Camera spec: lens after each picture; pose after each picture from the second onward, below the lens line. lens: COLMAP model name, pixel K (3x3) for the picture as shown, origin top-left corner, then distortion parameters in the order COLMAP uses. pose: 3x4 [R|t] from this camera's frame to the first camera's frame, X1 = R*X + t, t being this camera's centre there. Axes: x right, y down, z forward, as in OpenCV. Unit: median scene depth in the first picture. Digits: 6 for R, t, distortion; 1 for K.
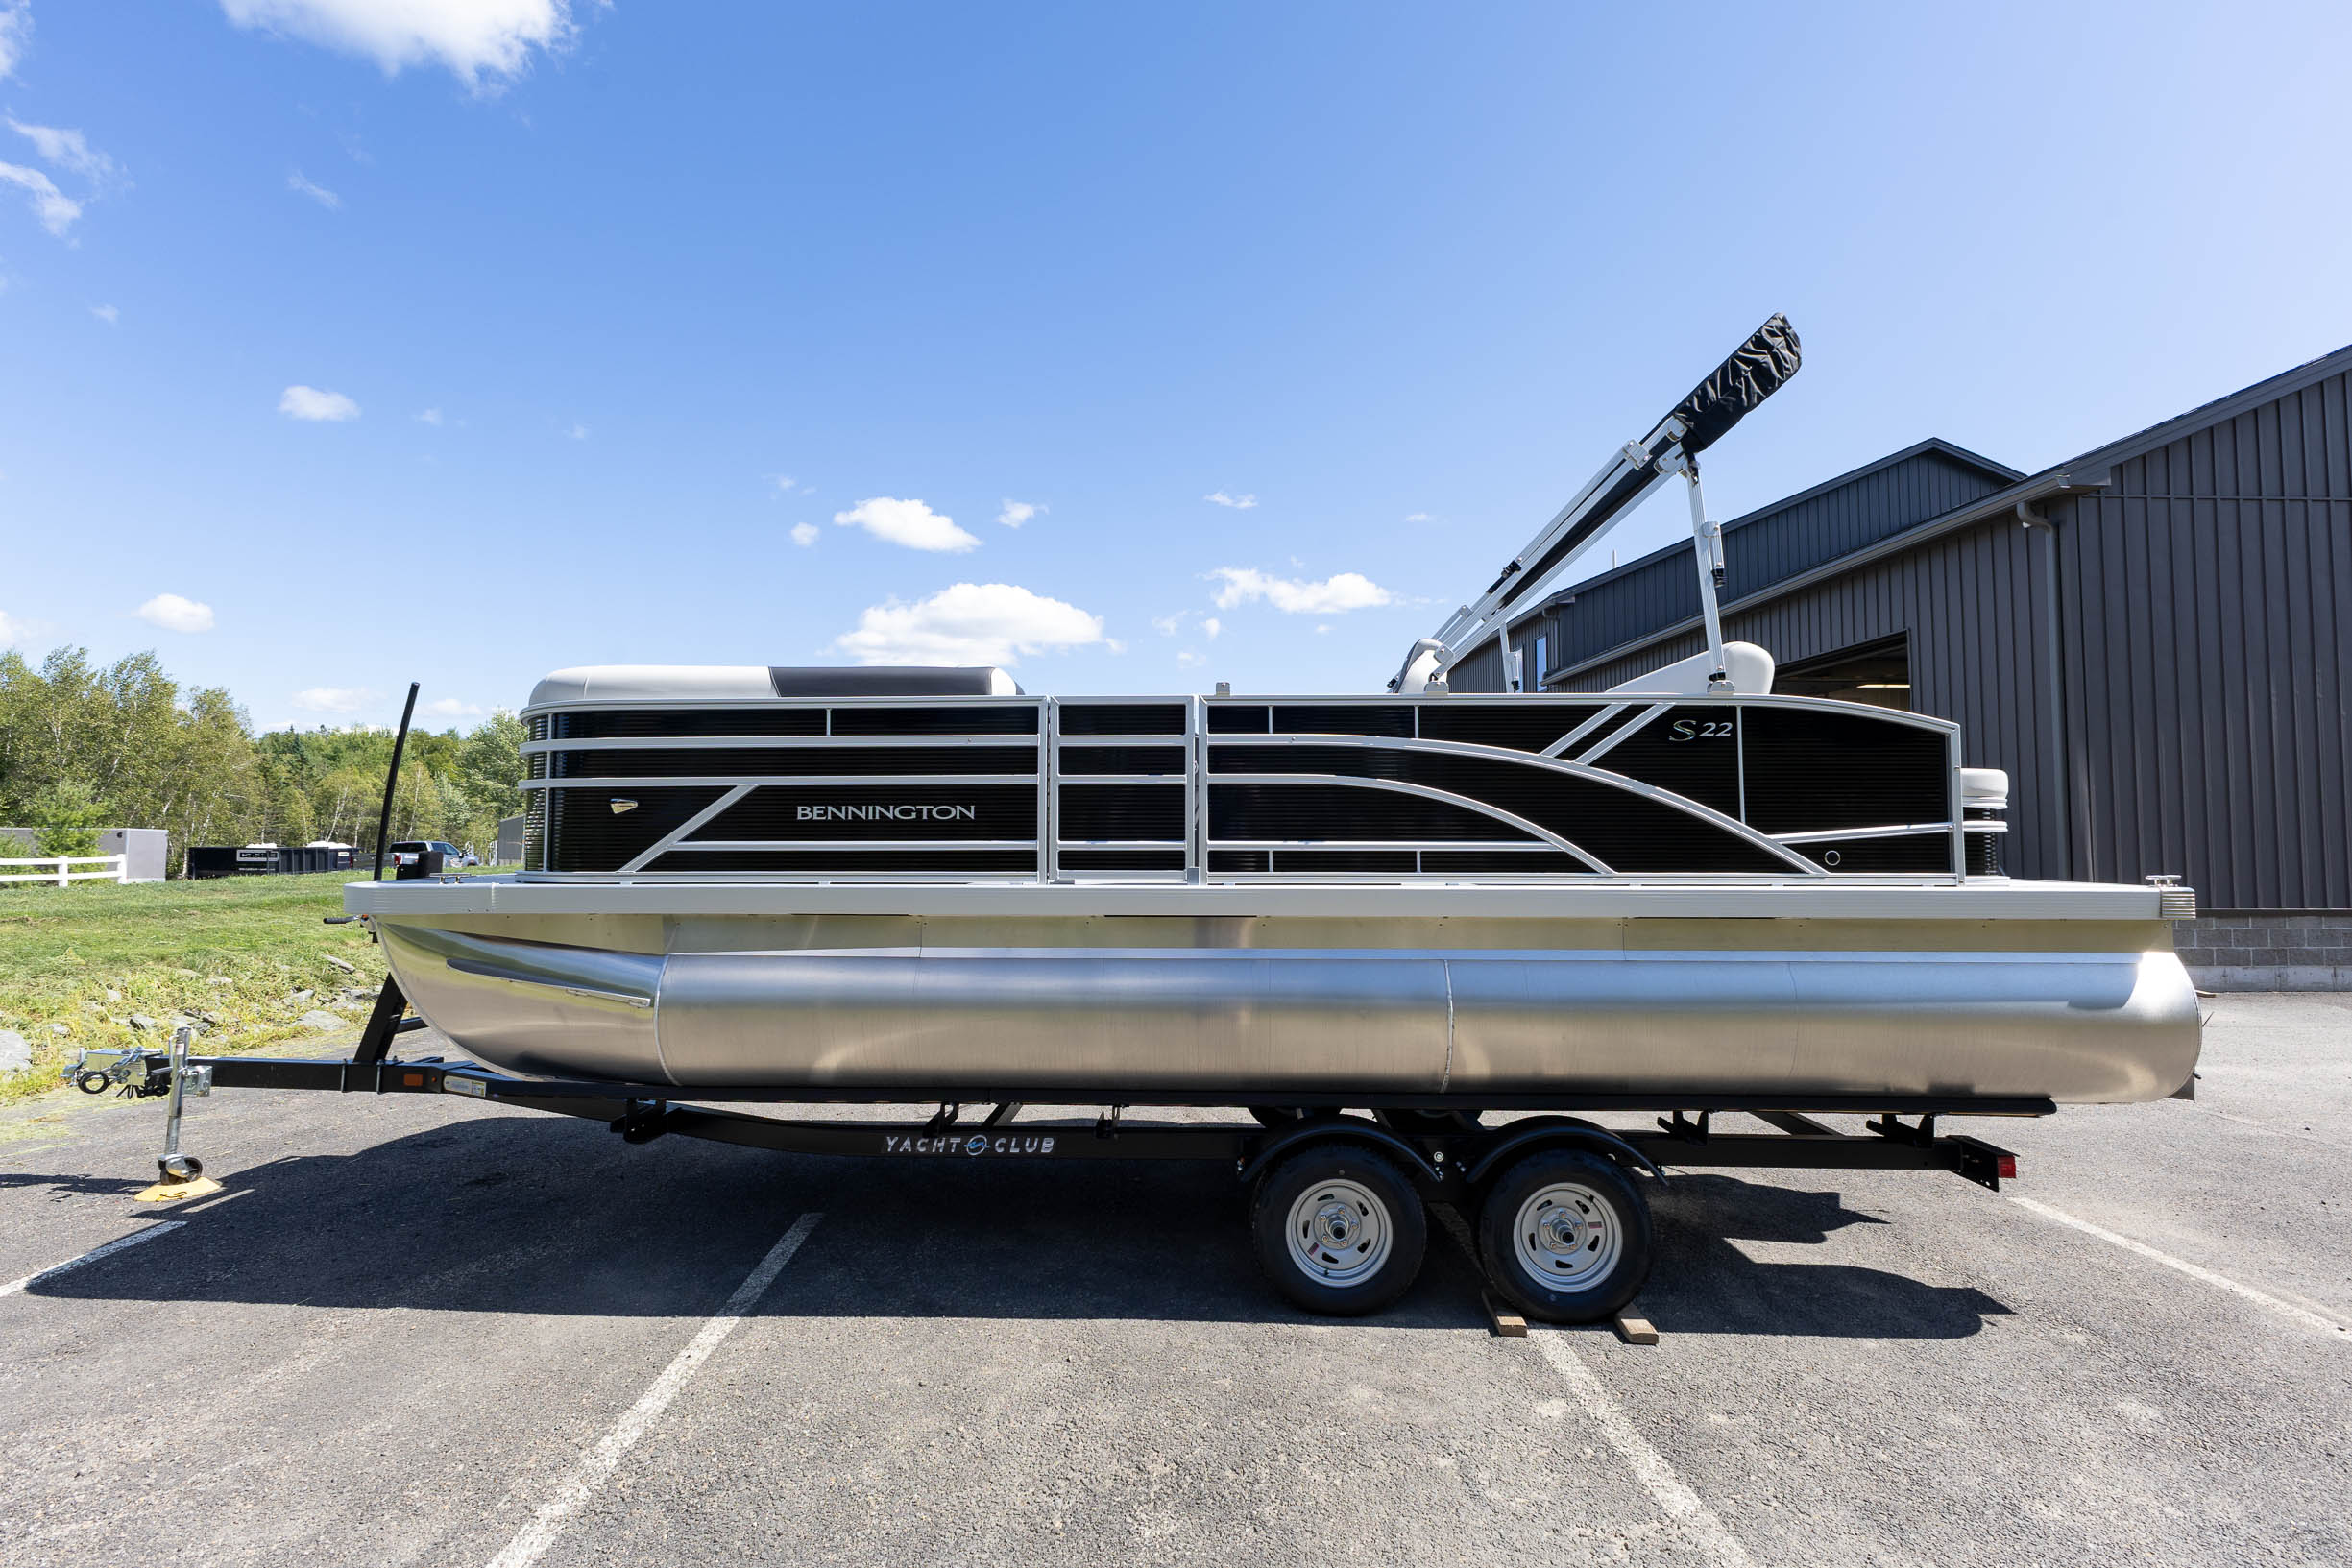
lens RADIAL K [[995.6, 0, 1173.4], [0, 995.6, 845.4], [0, 0, 1]] dist [-0.000142, 0.000118]
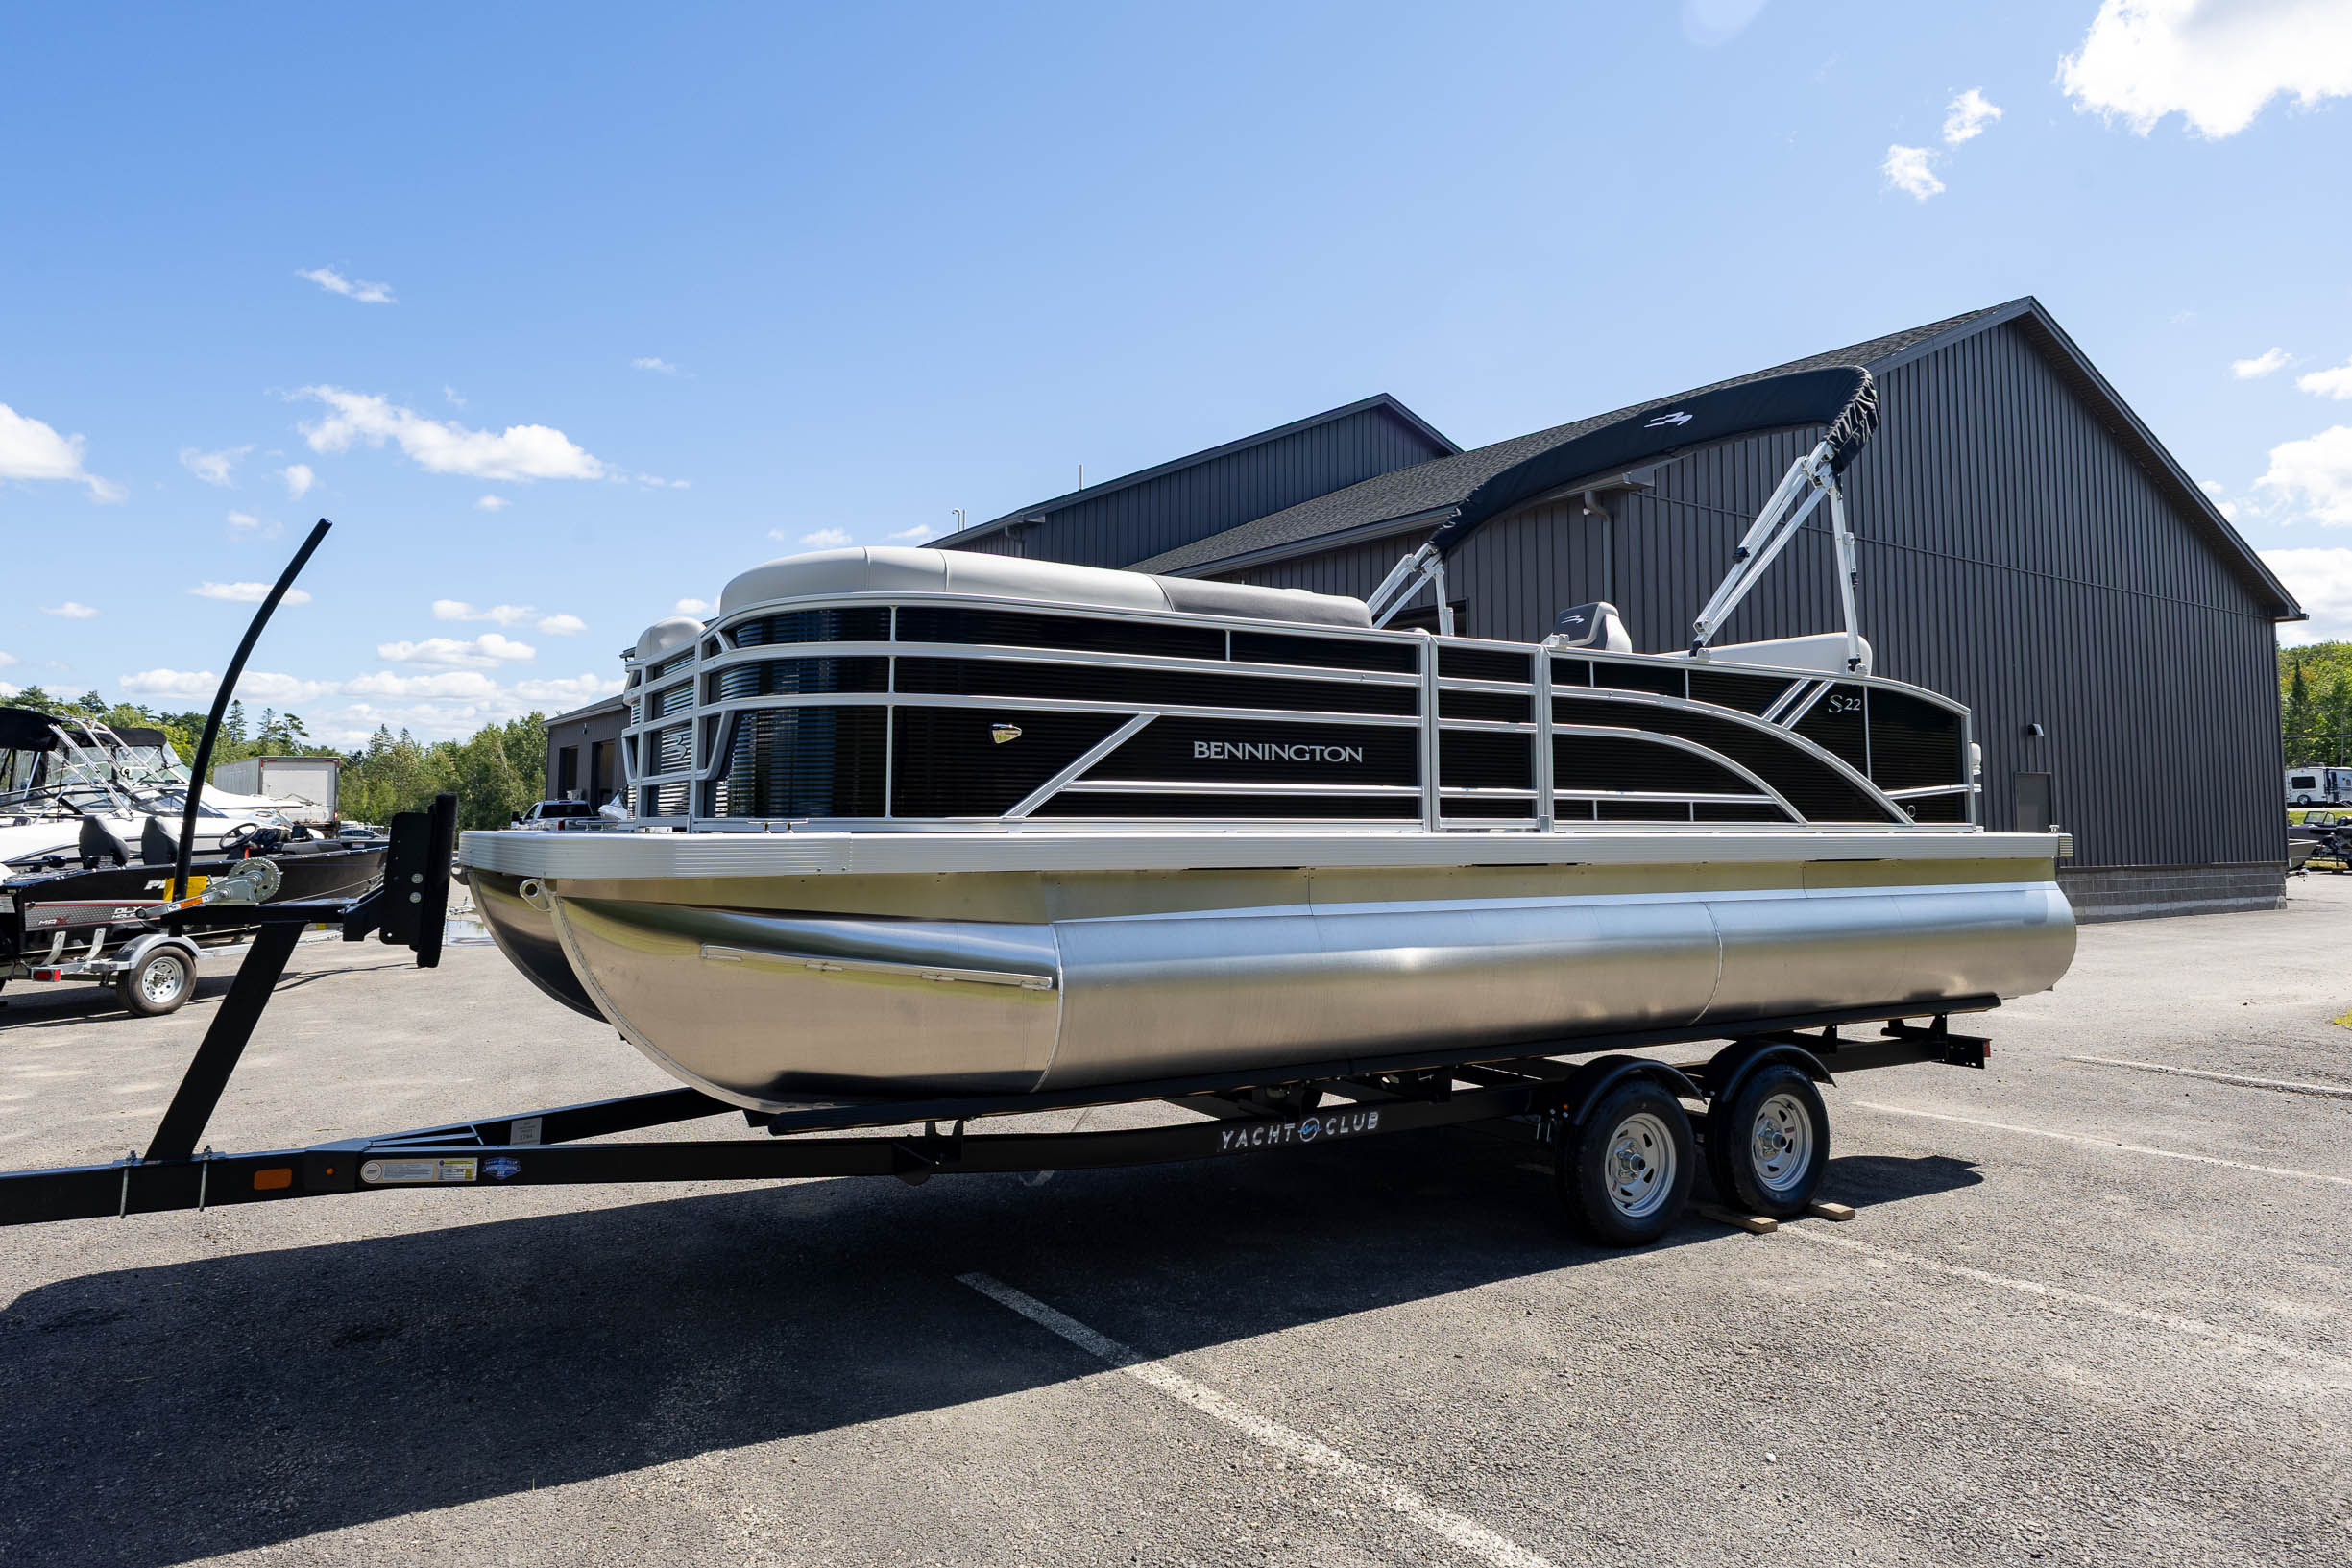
lens RADIAL K [[1364.9, 0, 1176.0], [0, 1364.9, 784.0], [0, 0, 1]] dist [0.007998, 0.001160]
pose [[0.851689, 0.018065, 0.523736, -1.010555], [-0.001858, 0.999503, -0.031455, 0.033771], [-0.524044, 0.025817, 0.851300, 0.018188]]
